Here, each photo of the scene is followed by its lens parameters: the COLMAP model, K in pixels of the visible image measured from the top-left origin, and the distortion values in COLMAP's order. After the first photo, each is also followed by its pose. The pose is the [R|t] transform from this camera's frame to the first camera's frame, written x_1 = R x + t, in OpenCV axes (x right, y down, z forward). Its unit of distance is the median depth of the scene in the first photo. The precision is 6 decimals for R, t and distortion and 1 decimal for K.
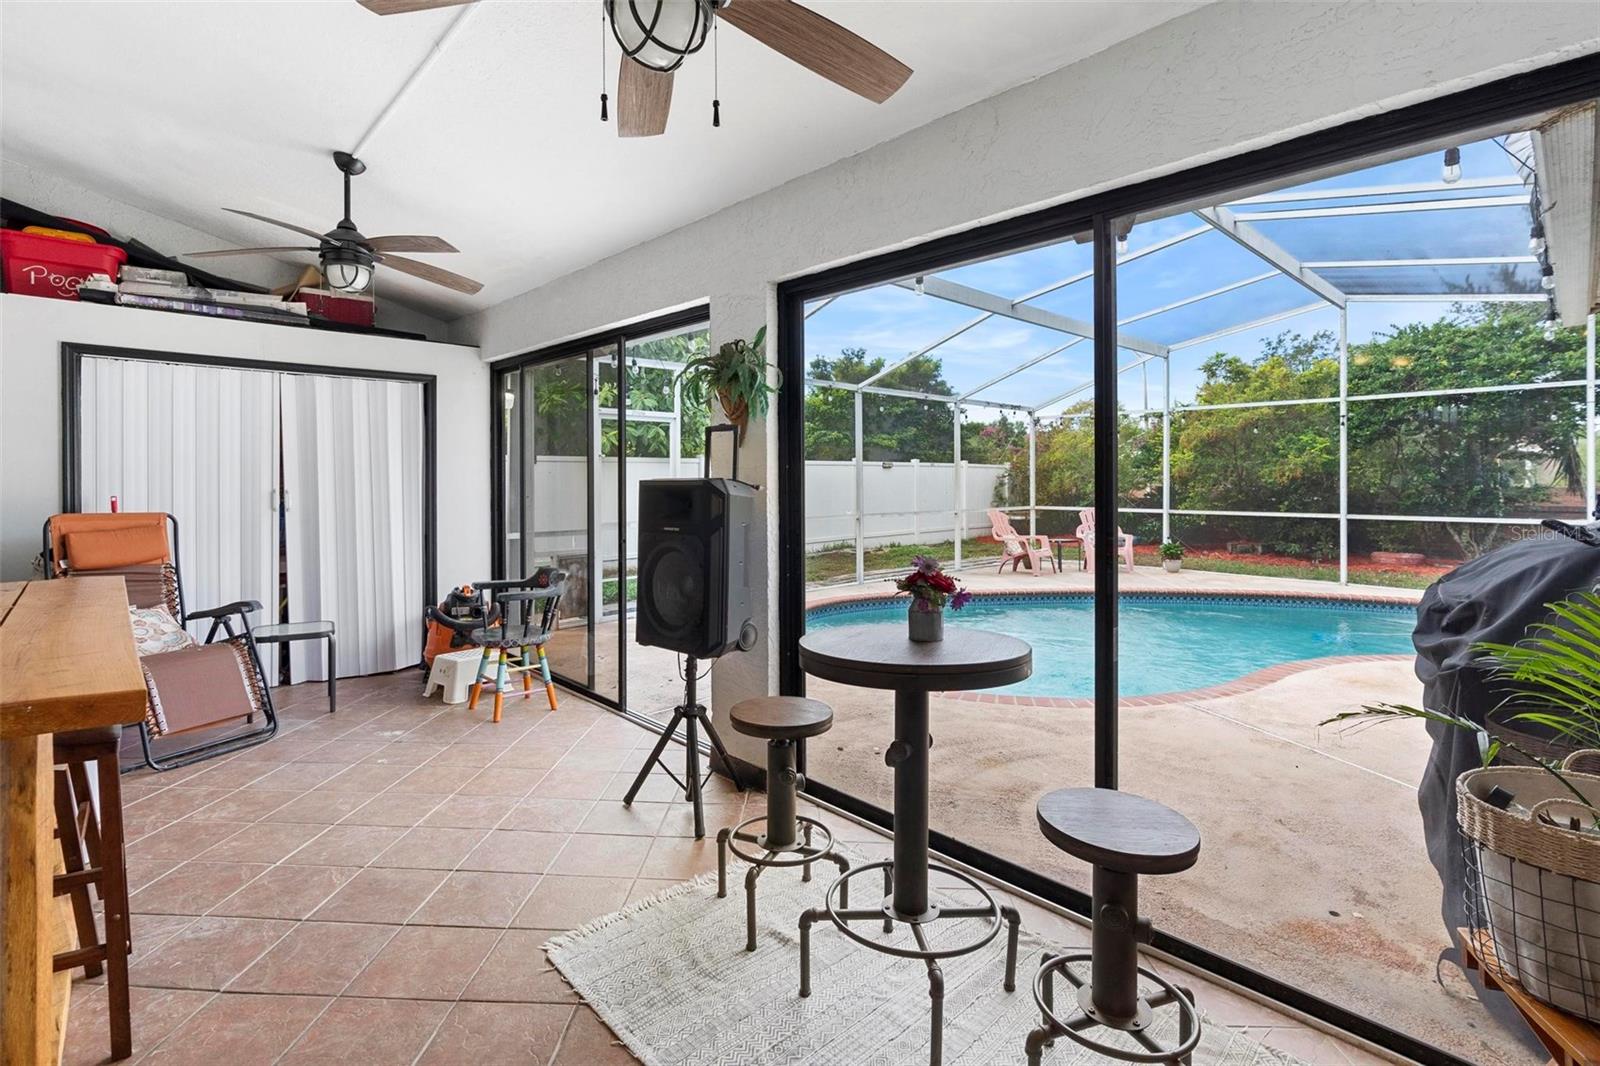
lens RADIAL K [[717.5, 0, 801.7], [0, 717.5, 480.2], [0, 0, 1]] dist [-0.008139, 0.001763]
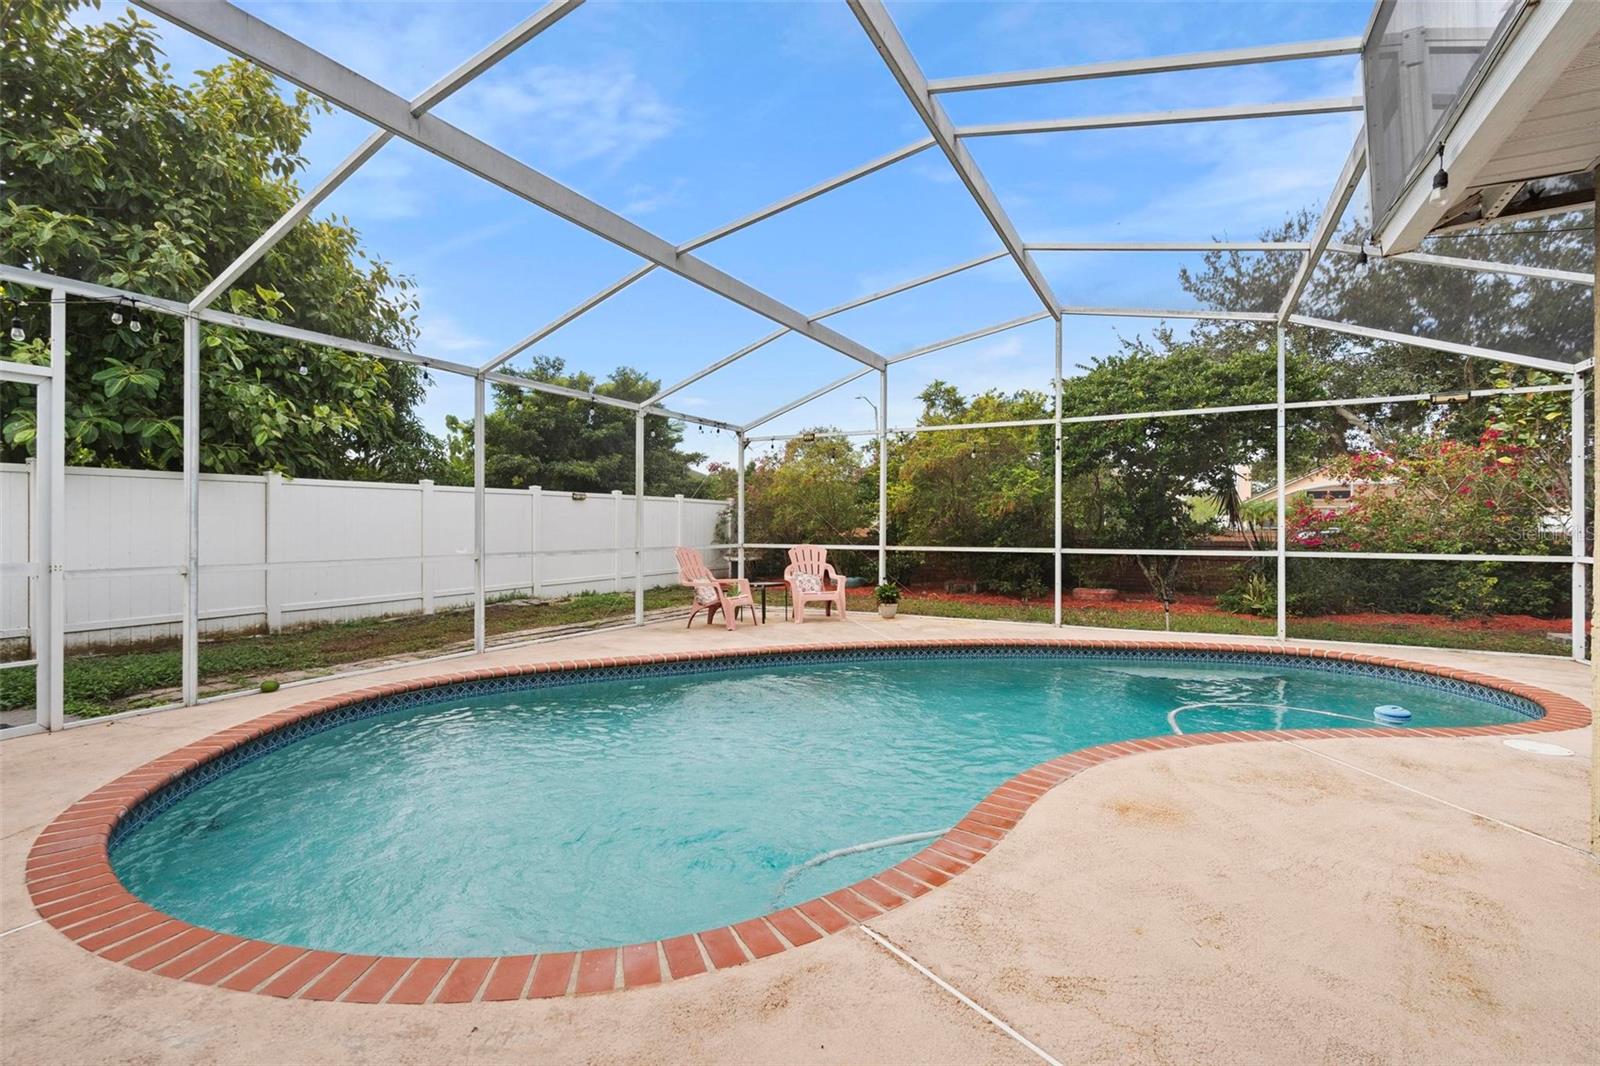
lens RADIAL K [[717.5, 0, 800.1], [0, 717.5, 526.6], [0, 0, 1]] dist [-0.008139, 0.001763]
pose [[0.944214, 0.002743, 0.329322, 0.123020], [-0.003391, 0.999993, 0.001394, 0.016279], [-0.329316, -0.002433, 0.944217, 0.203176]]
